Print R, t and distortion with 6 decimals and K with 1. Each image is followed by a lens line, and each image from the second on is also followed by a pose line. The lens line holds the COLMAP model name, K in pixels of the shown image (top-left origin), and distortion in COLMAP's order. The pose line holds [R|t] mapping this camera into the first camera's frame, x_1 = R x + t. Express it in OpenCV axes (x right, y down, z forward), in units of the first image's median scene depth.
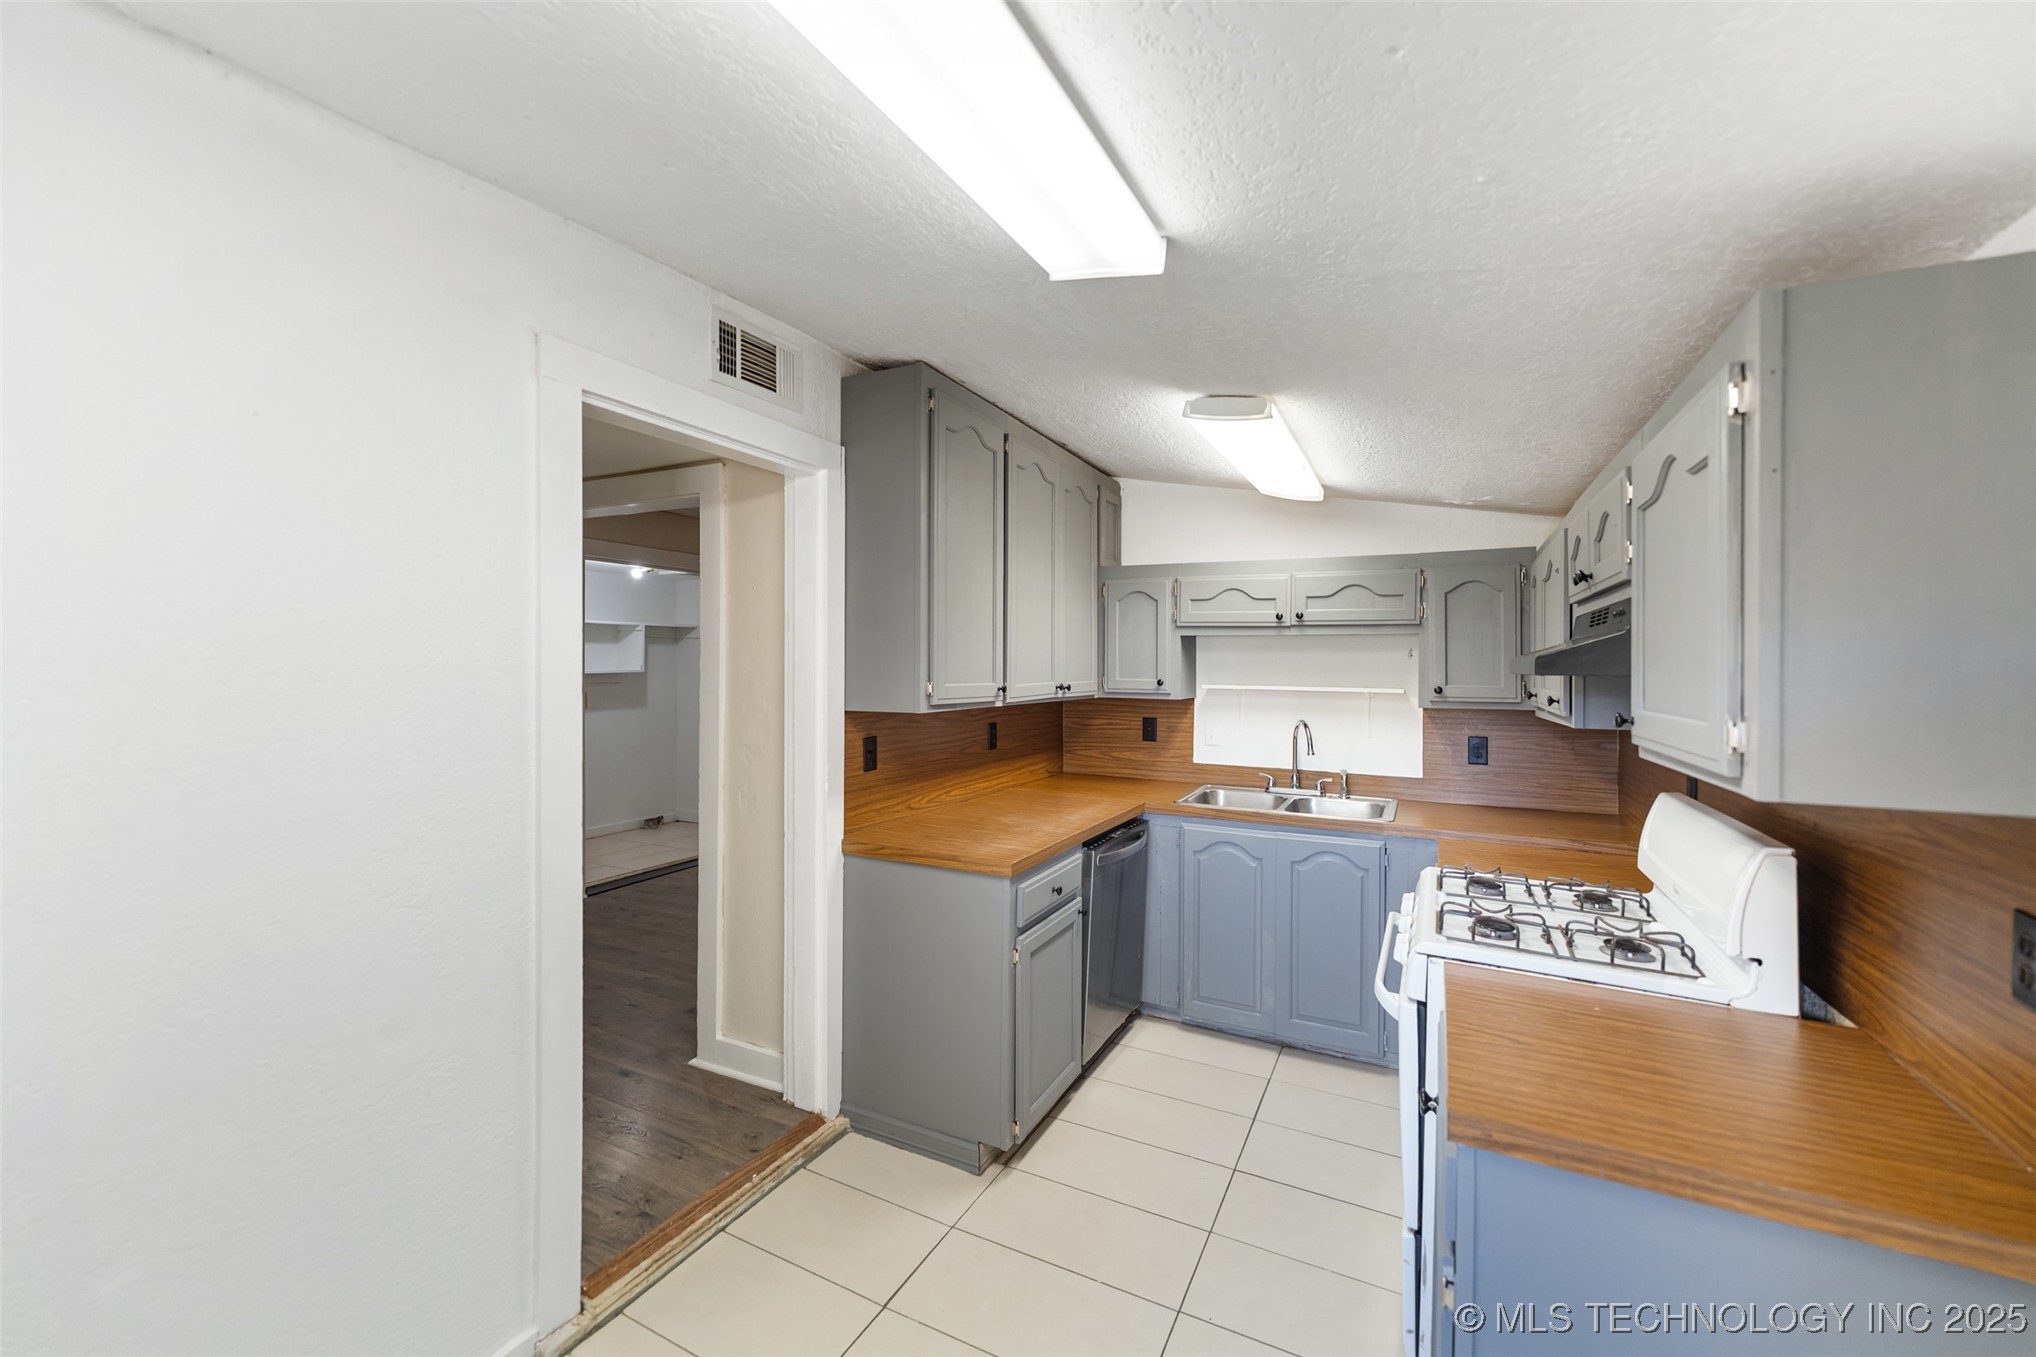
lens RADIAL K [[820.5, 0, 1016.8], [0, 820.5, 687.8], [0, 0, 1]] dist [0.001276, 0.000111]
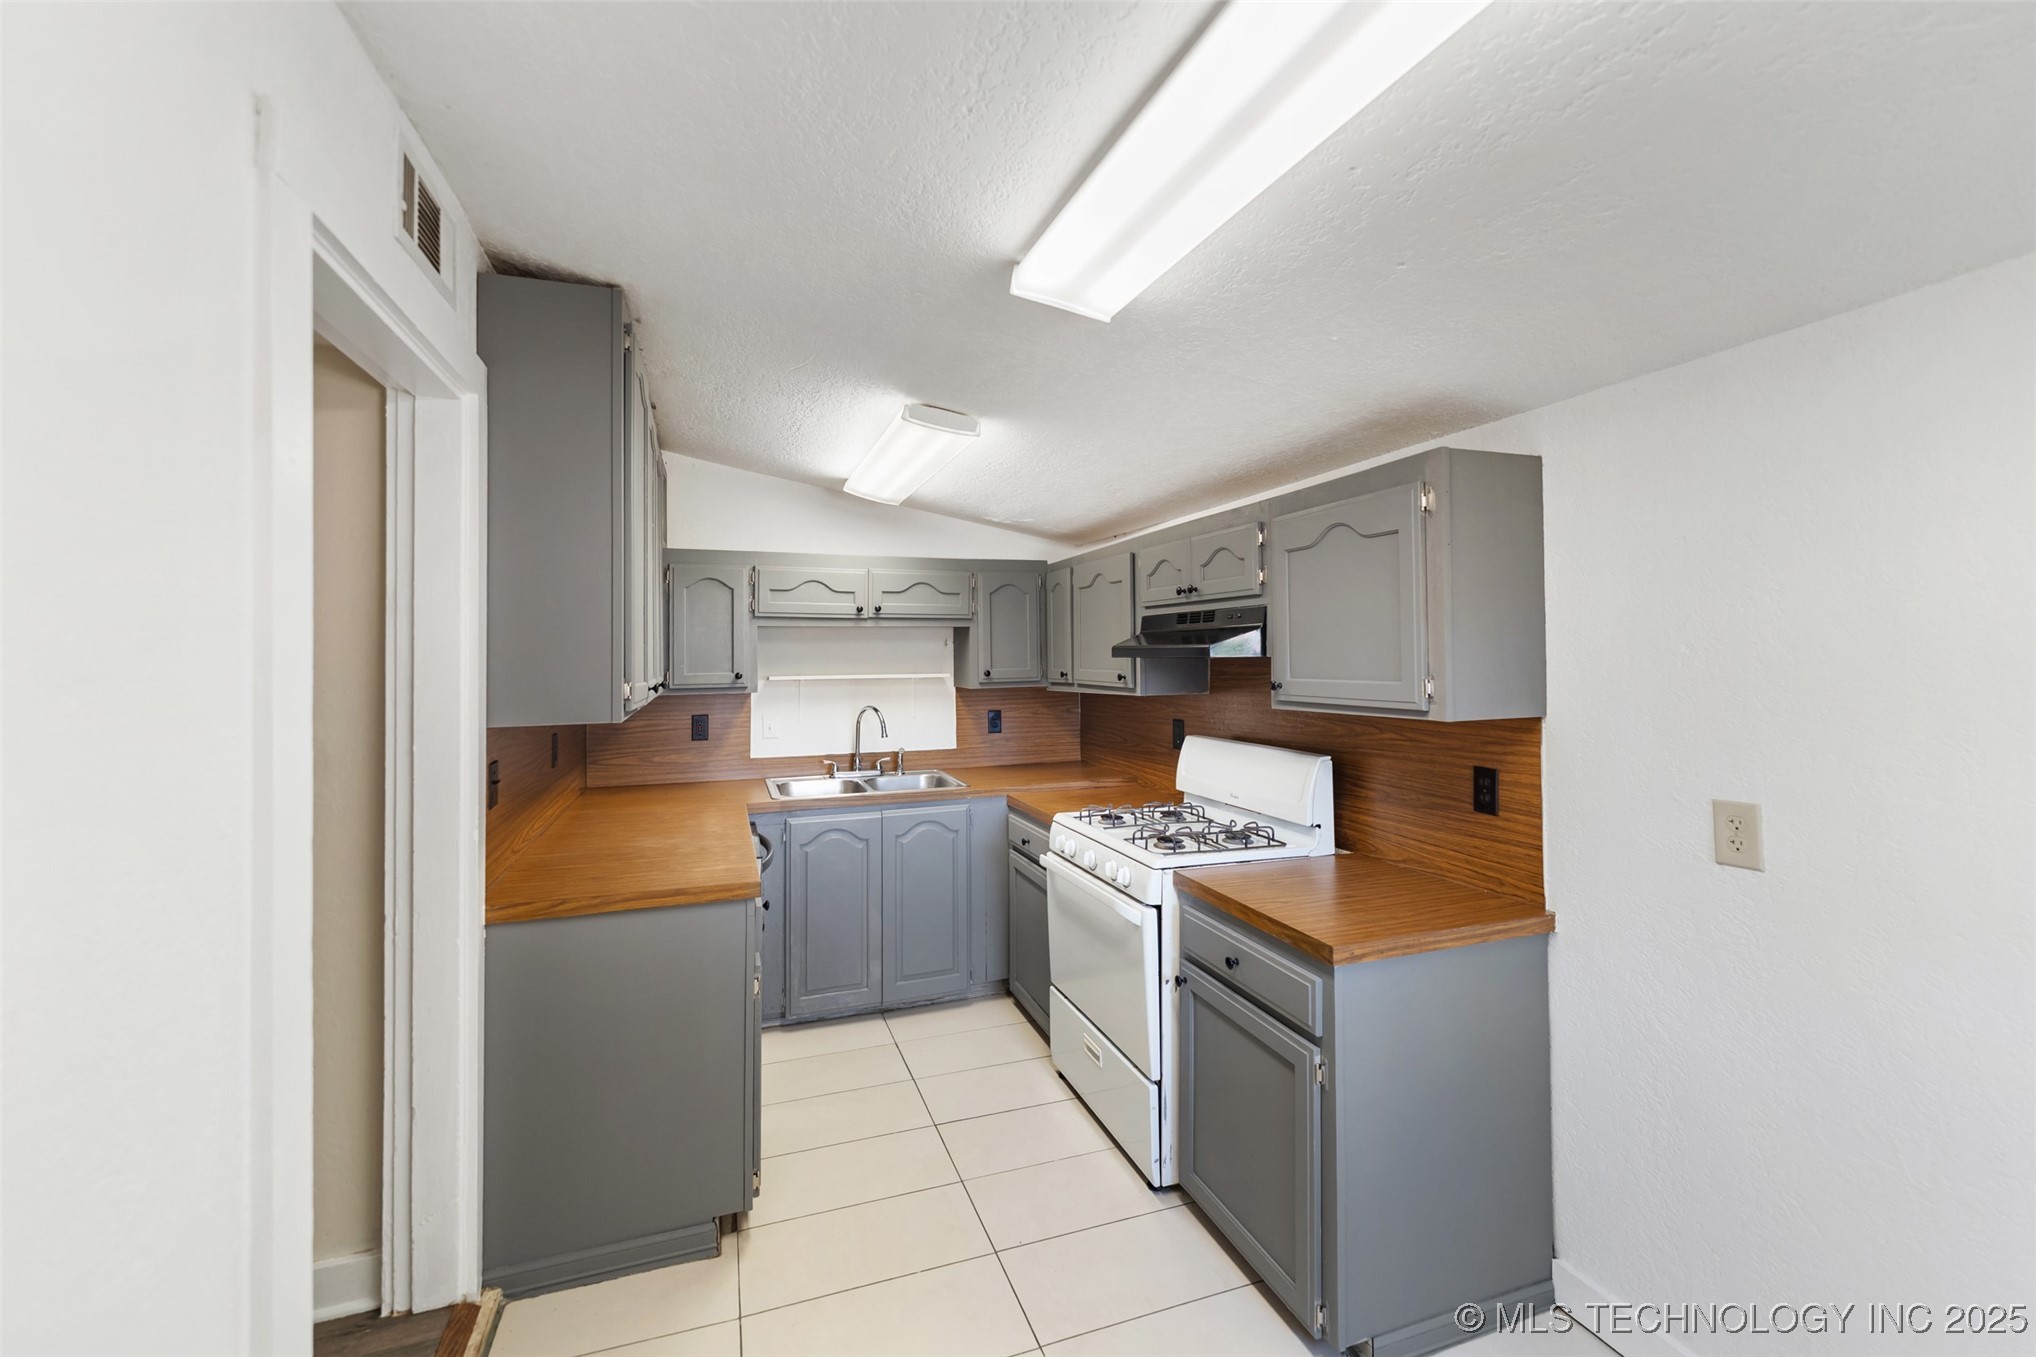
lens RADIAL K [[828.1, 0, 1017.7], [0, 828.1, 664.7], [0, 0, 1]] dist [-0.001288, -0.000264]
pose [[0.693396, -0.026326, 0.720076, -0.320999], [0.037923, 0.999281, 0.000015, -0.007827], [-0.719558, 0.027297, 0.693895, 0.117364]]
